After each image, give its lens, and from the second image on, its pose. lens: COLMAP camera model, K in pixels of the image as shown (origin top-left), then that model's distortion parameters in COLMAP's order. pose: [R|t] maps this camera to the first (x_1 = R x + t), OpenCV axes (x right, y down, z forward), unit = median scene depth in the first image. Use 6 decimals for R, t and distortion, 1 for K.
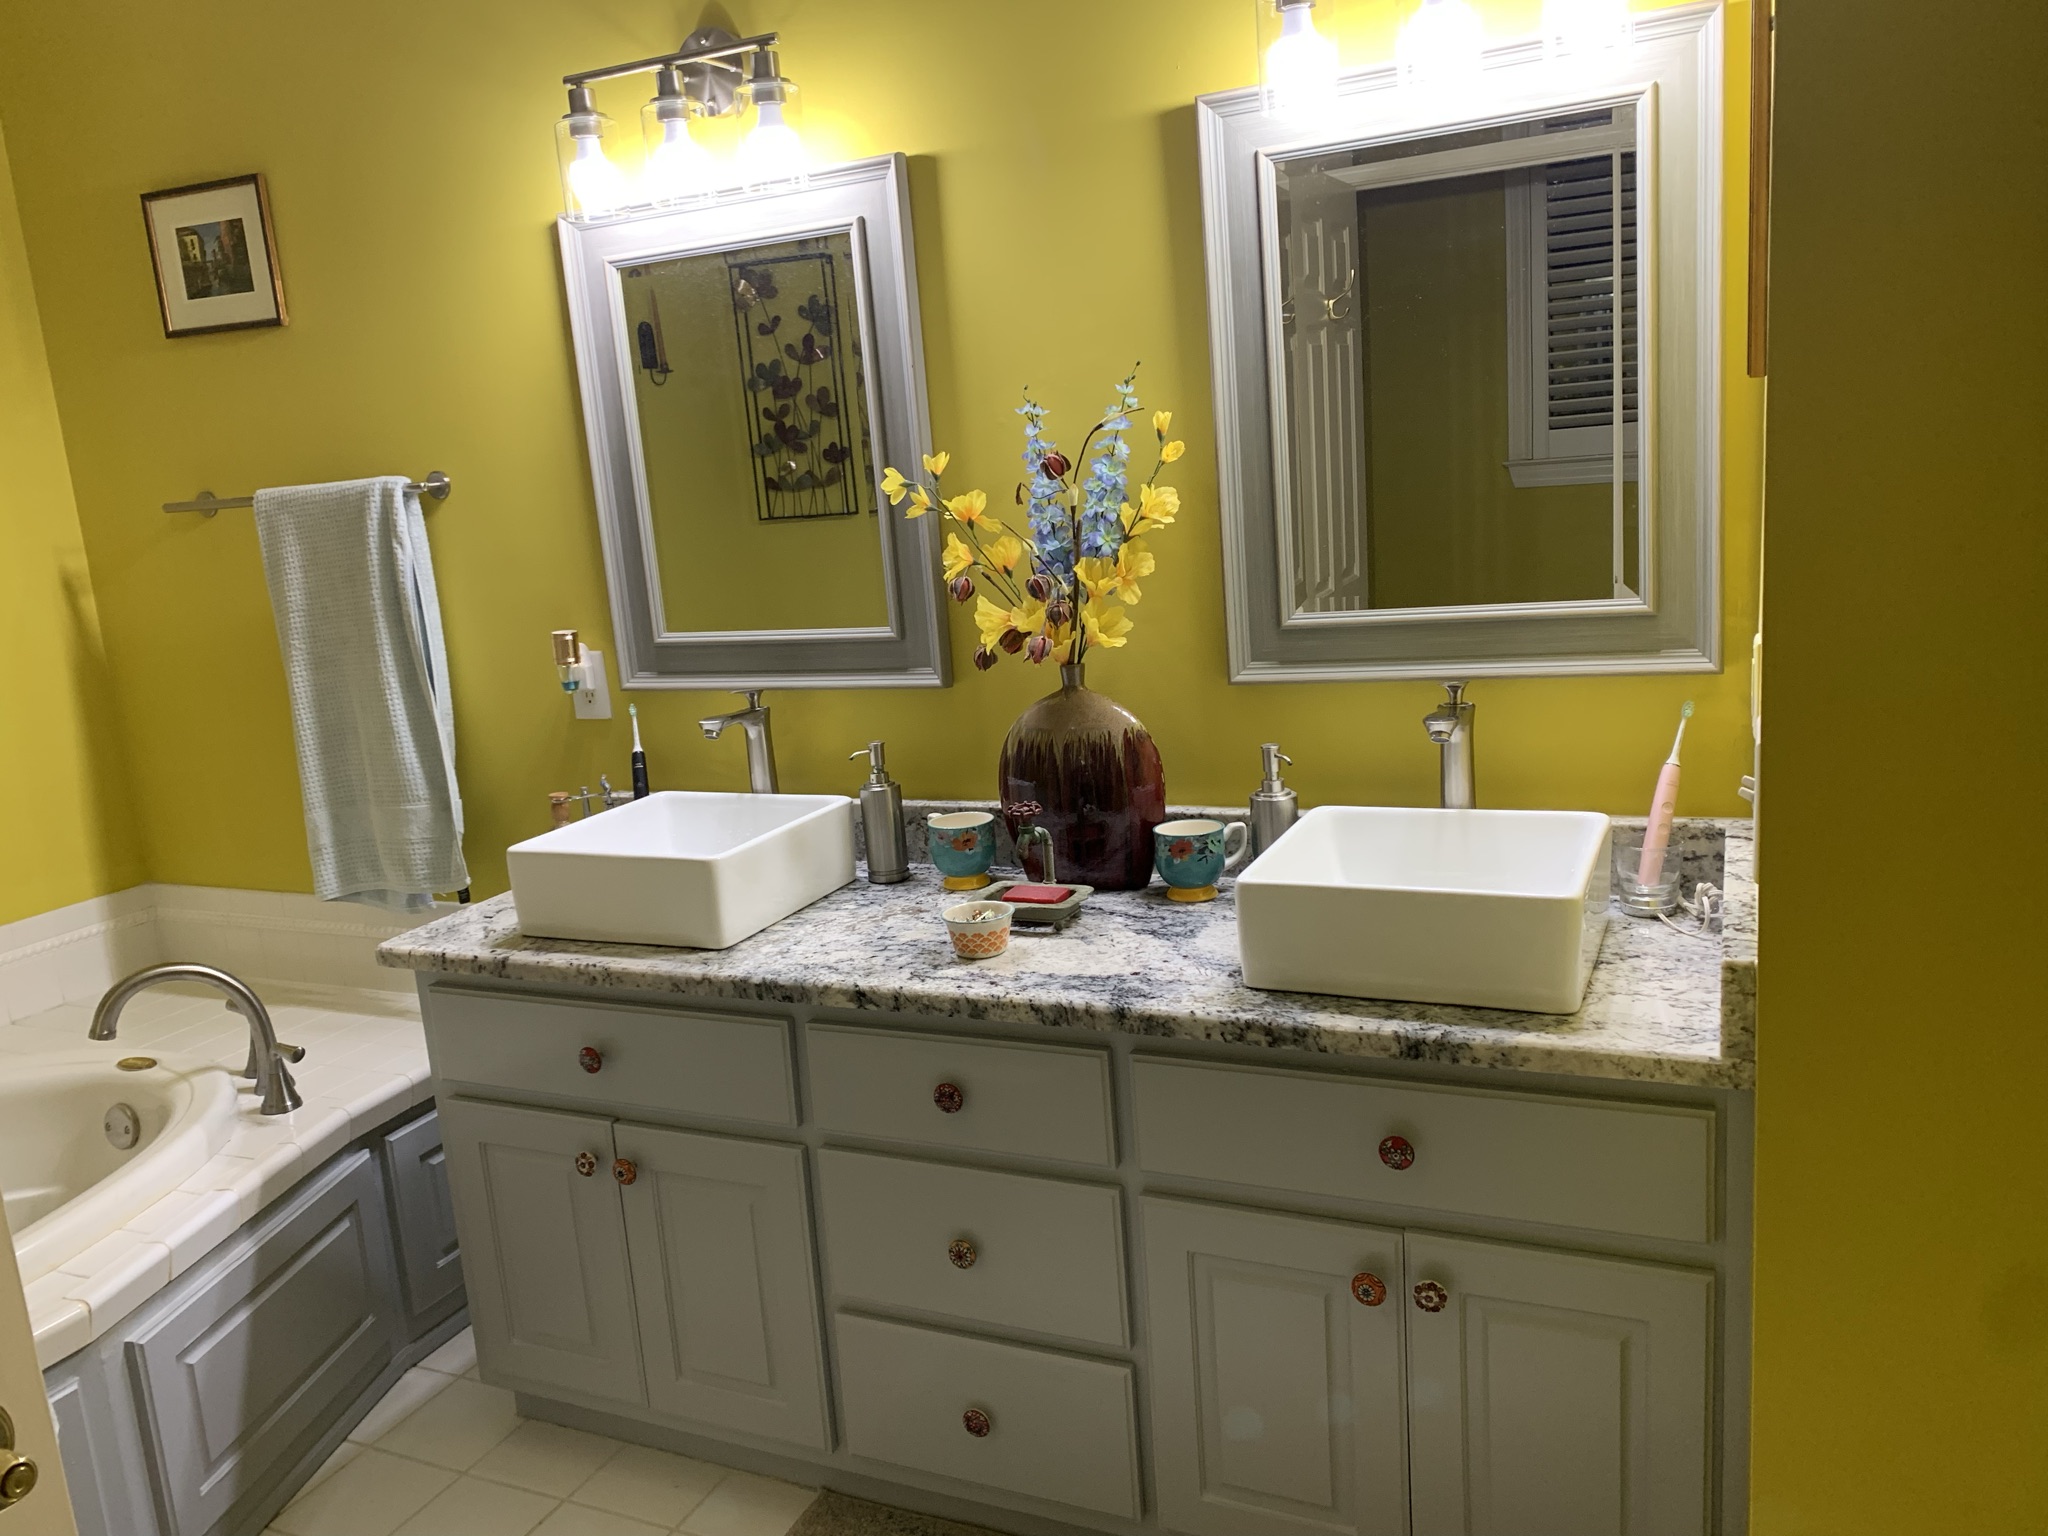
lens RADIAL K [[1582.0, 0, 1024.0], [0, 1582.0, 768.0], [0, 0, 1]] dist [0.004889, -0.005988]
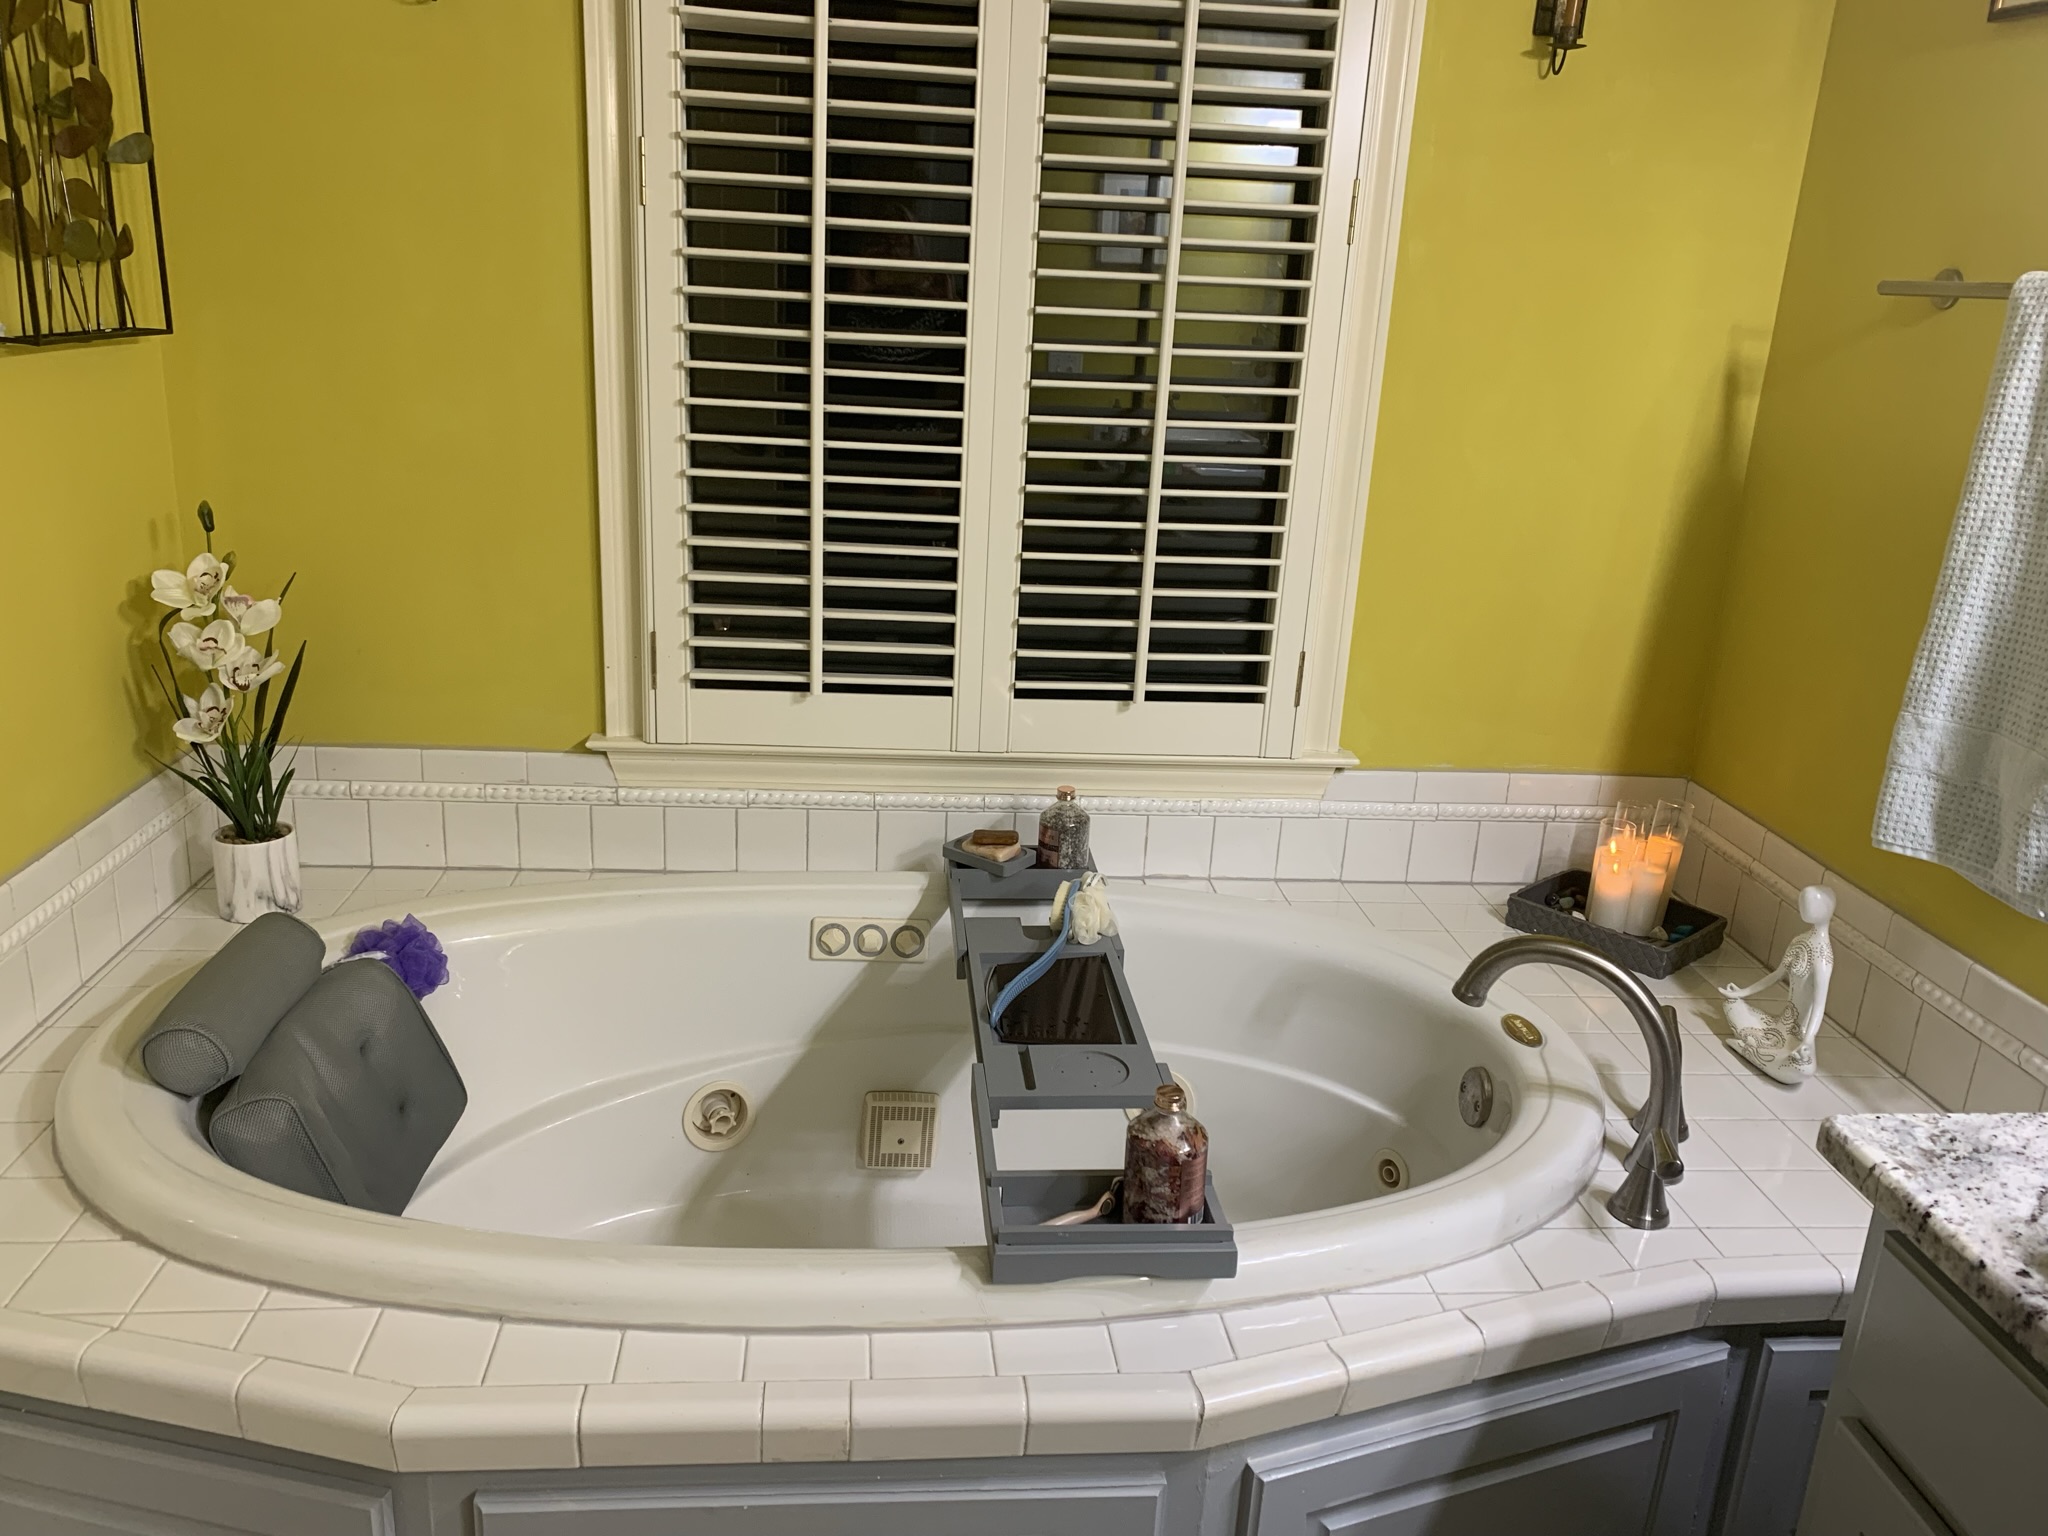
lens RADIAL K [[1582.0, 0, 1024.0], [0, 1582.0, 768.0], [0, 0, 1]] dist [0.004889, -0.005988]
pose [[0.494118, 0.355467, -0.793404, -0.147778], [-0.260493, 0.931199, 0.254972, -0.064398], [0.829452, 0.080690, 0.552719, 0.437661]]
